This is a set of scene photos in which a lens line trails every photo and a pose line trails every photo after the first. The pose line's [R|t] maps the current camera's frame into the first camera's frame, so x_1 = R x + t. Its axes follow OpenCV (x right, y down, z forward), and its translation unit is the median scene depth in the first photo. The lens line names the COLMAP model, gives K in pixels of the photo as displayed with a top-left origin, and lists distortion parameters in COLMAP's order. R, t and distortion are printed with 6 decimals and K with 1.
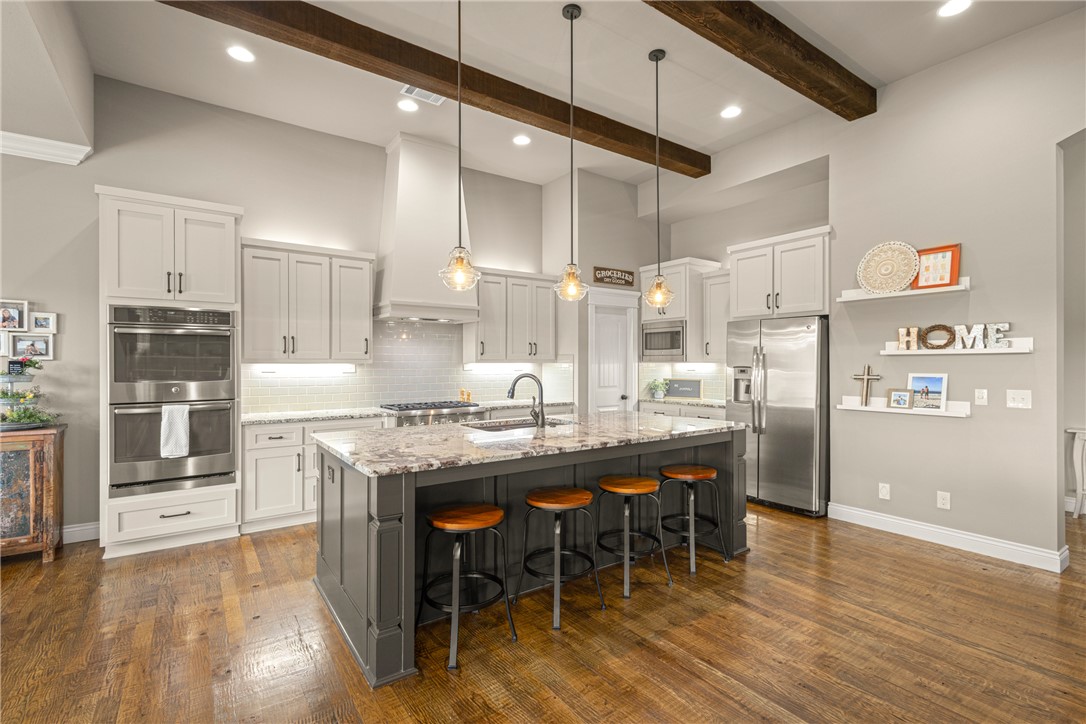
lens RADIAL K [[493.5, 0, 540.8], [0, 493.5, 376.4], [0, 0, 1]] dist [-0.000998, -0.000119]
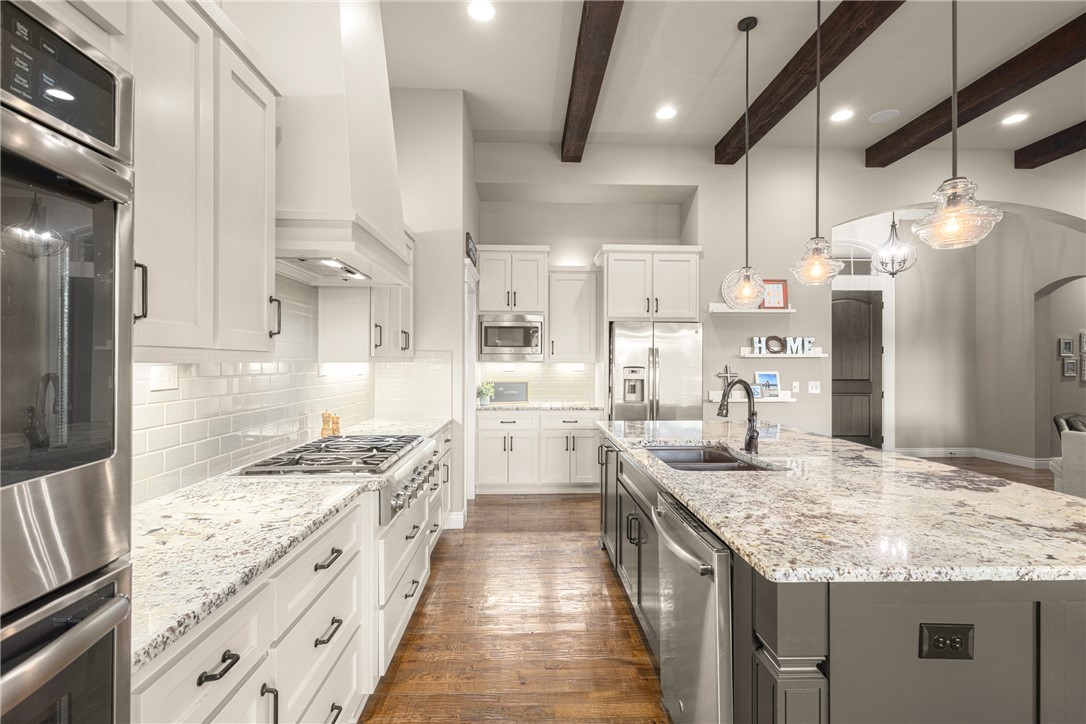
lens RADIAL K [[493.4, 0, 543.7], [0, 493.4, 360.3], [0, 0, 1]] dist [0.001347, -0.000353]
pose [[0.544388, 0.005497, 0.838815, -0.752858], [0.018961, 0.999642, -0.018857, -0.024862], [-0.838619, 0.026171, 0.544089, 0.851428]]
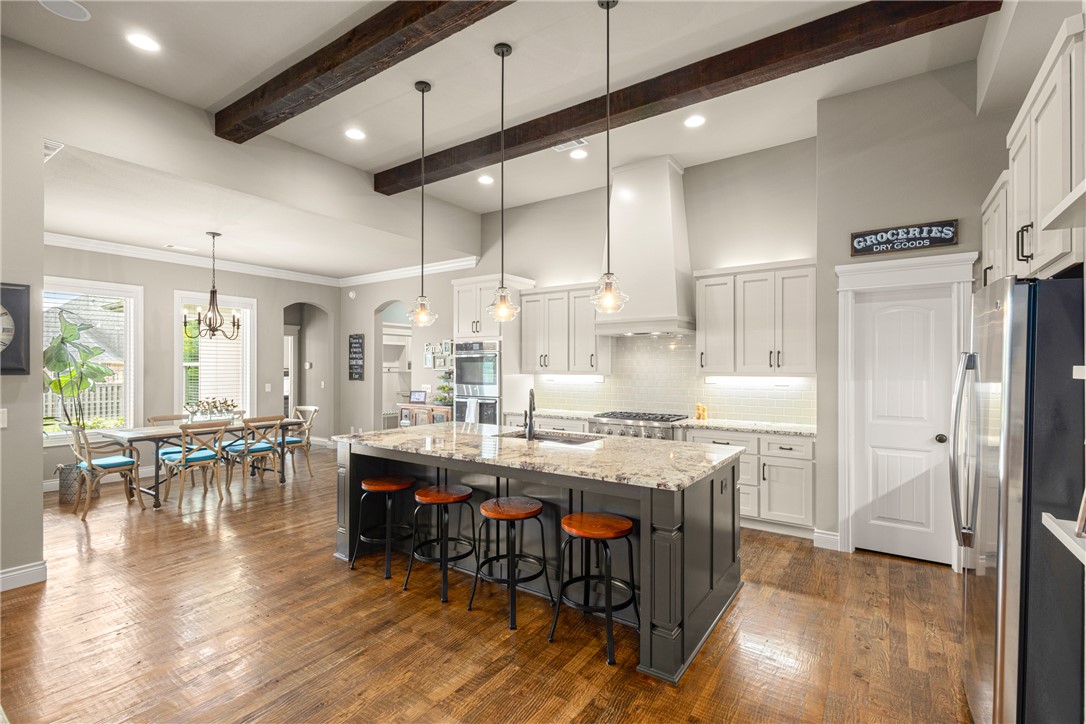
lens RADIAL K [[502.1, 0, 540.6], [0, 502.1, 365.9], [0, 0, 1]] dist [0.004856, 0.000722]
pose [[0.350277, -0.006702, -0.936622, 0.155347], [-0.033609, 0.999241, -0.019719, -0.004418], [0.936043, 0.038386, 0.349786, 0.098595]]
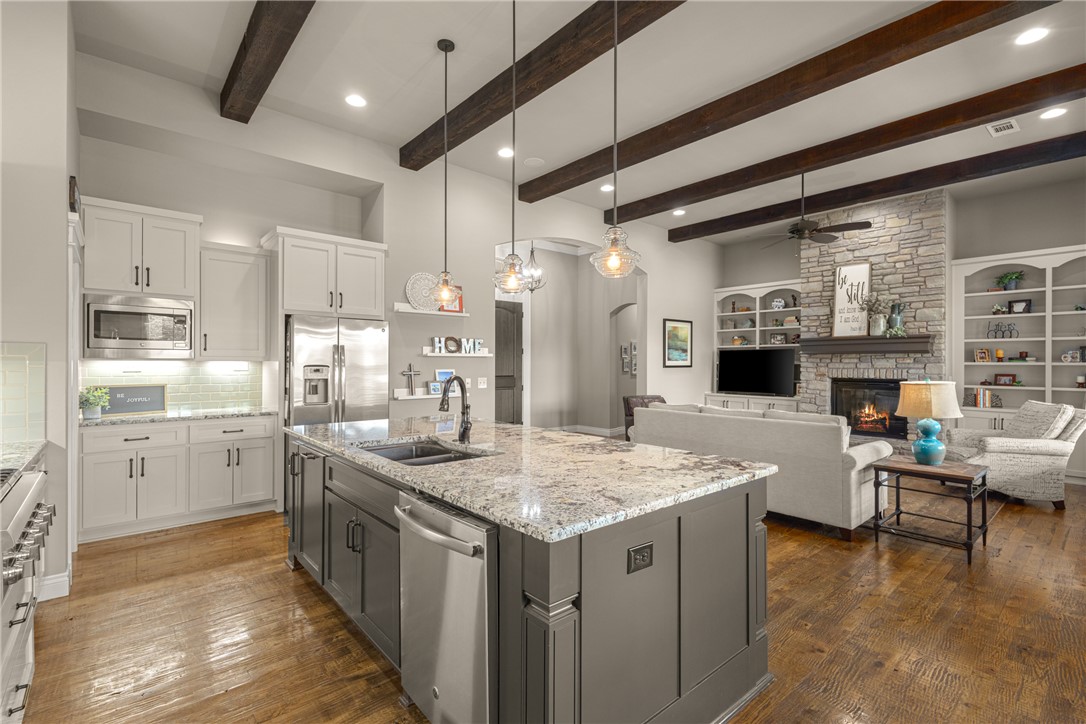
lens RADIAL K [[494.7, 0, 543.0], [0, 494.7, 362.0], [0, 0, 1]] dist [0.003603, -0.000068]
pose [[-0.106838, 0.001576, 0.994275, -0.784585], [0.021846, 0.999761, 0.000762, -0.024874], [-0.994036, 0.021803, -0.106847, 0.951452]]
